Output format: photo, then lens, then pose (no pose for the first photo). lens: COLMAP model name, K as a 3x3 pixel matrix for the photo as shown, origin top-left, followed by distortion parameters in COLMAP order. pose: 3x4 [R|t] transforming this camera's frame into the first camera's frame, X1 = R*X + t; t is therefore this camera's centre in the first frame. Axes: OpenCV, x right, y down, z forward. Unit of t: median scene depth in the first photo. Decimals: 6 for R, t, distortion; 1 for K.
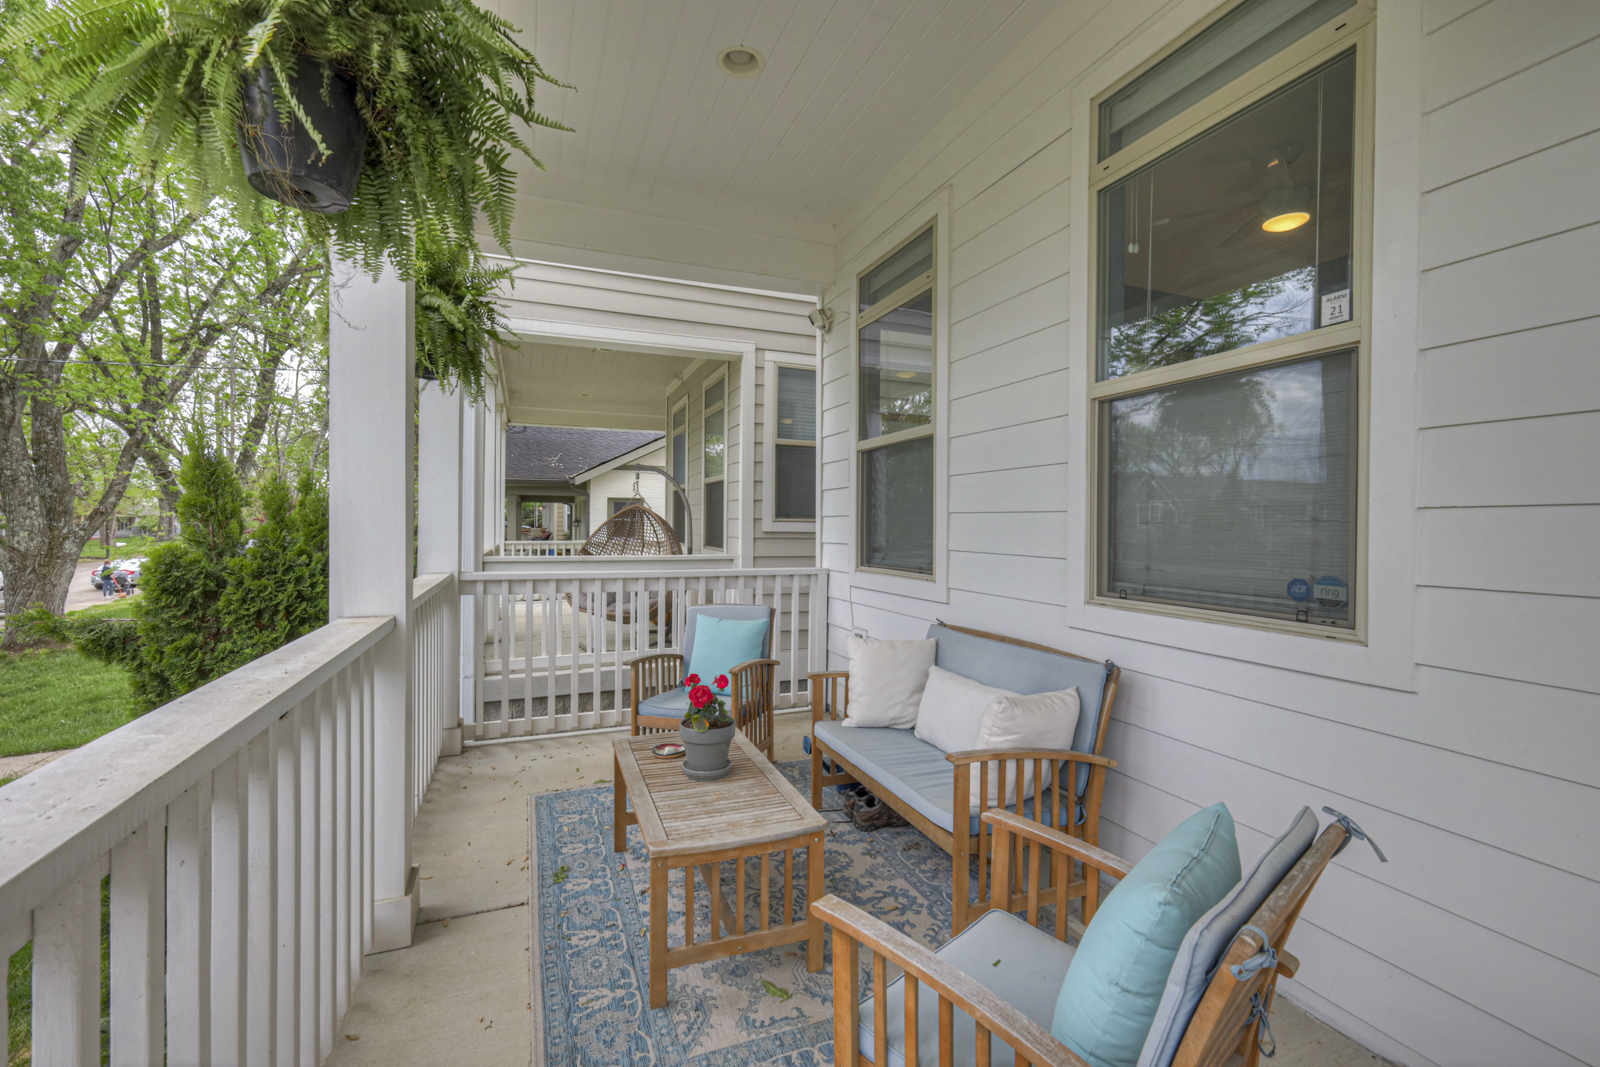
lens RADIAL K [[695.9, 0, 801.7], [0, 695.9, 529.2], [0, 0, 1]] dist [0.001378, 0.000260]
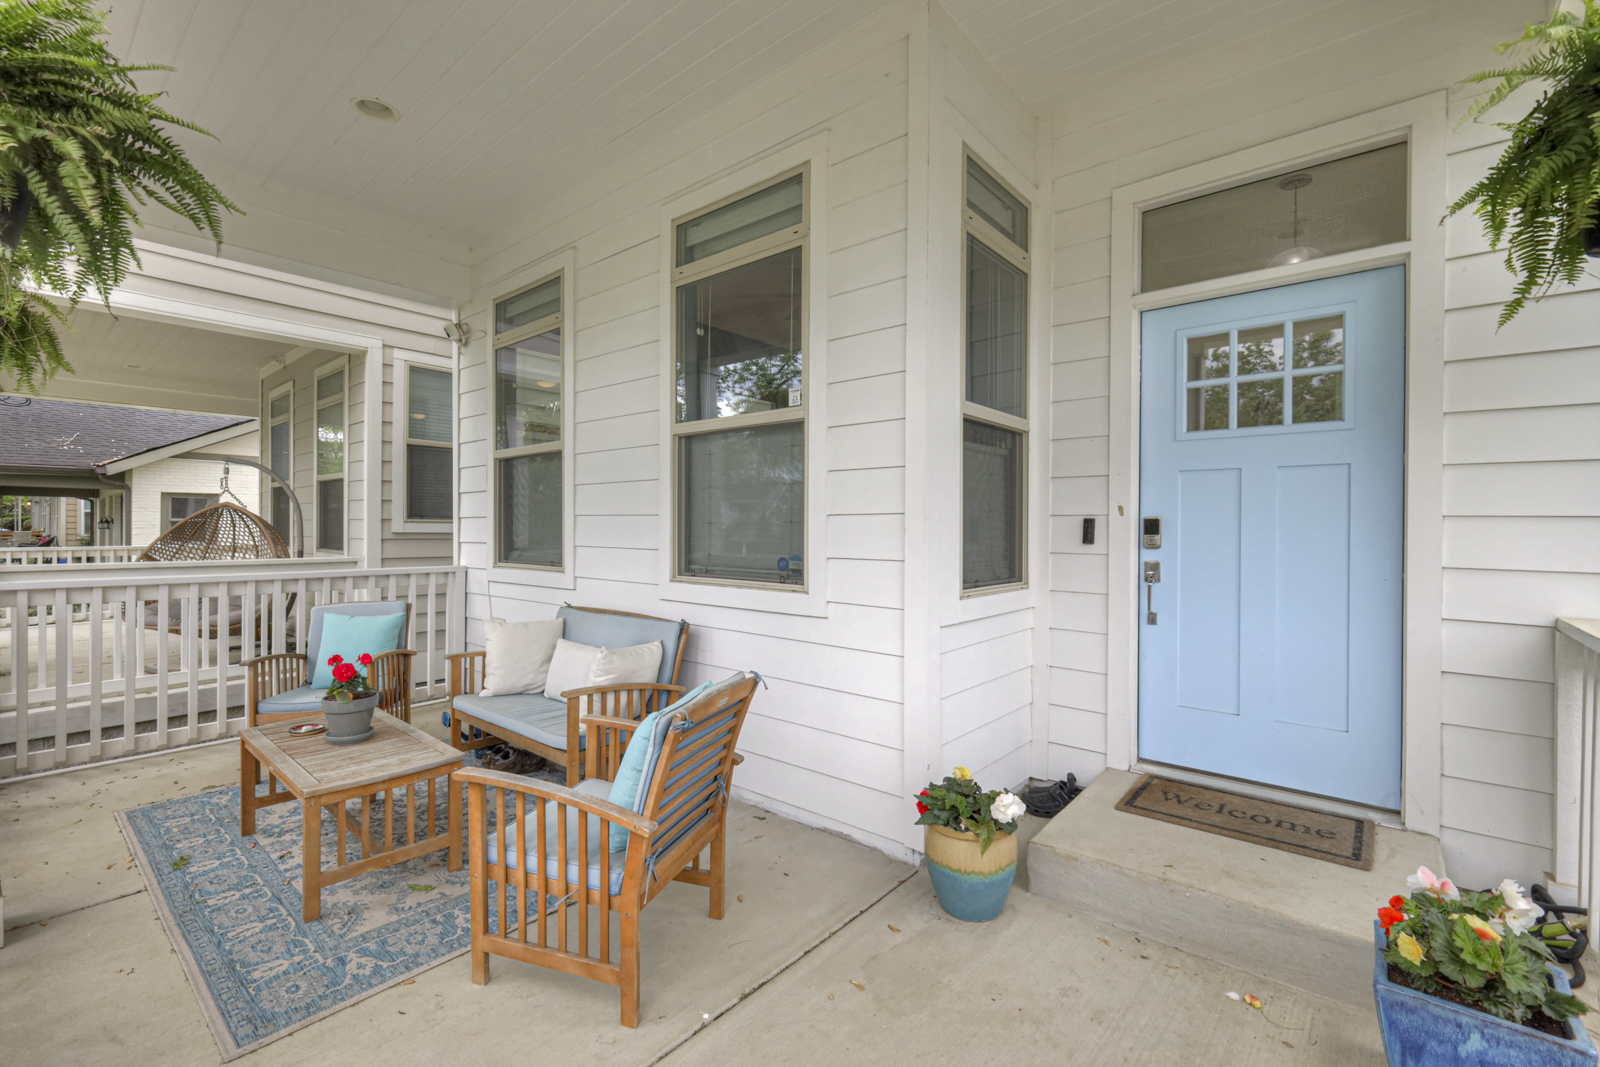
lens RADIAL K [[695.9, 0, 801.7], [0, 695.9, 529.2], [0, 0, 1]] dist [0.001378, 0.000260]
pose [[0.884482, -0.005479, 0.466543, -0.007035], [0.005420, 0.999984, 0.001468, 0.001430], [-0.466544, 0.001230, 0.884497, -0.271656]]
